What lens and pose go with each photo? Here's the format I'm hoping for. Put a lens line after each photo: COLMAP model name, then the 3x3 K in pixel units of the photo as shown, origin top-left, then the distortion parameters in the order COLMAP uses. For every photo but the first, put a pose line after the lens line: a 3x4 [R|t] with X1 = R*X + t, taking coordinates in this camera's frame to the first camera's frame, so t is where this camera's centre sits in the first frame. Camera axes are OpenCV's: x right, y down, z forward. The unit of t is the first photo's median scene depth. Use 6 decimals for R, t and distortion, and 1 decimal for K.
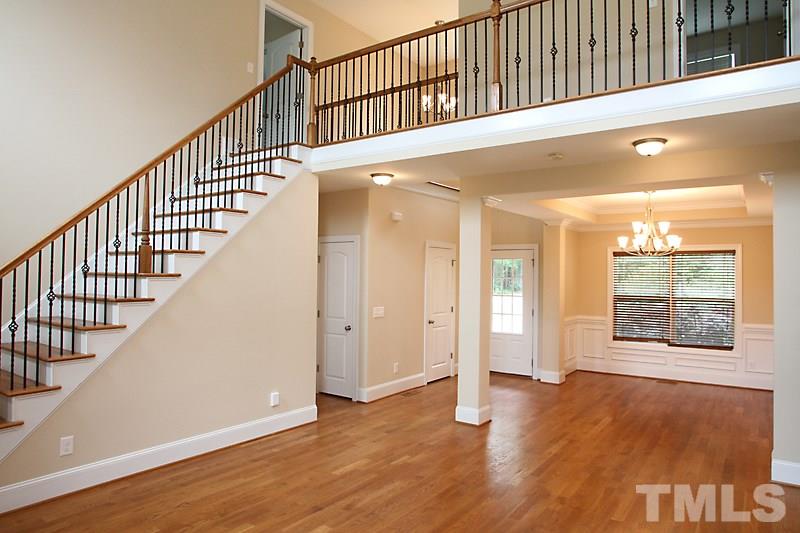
lens RADIAL K [[516.1, 0, 396.0], [0, 516.1, 264.2], [0, 0, 1]] dist [-0.078156, 0.045144]
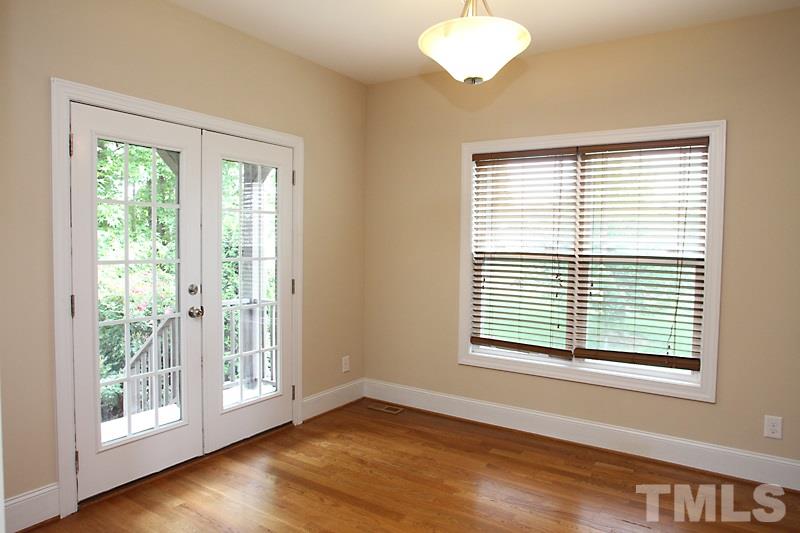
lens RADIAL K [[516.1, 0, 396.0], [0, 516.1, 264.2], [0, 0, 1]] dist [-0.078156, 0.045144]
pose [[0.998215, -0.004182, 0.059572, 0.357315], [-0.000103, 0.997423, 0.071752, 0.040712], [-0.059719, -0.071630, 0.995642, 0.561170]]
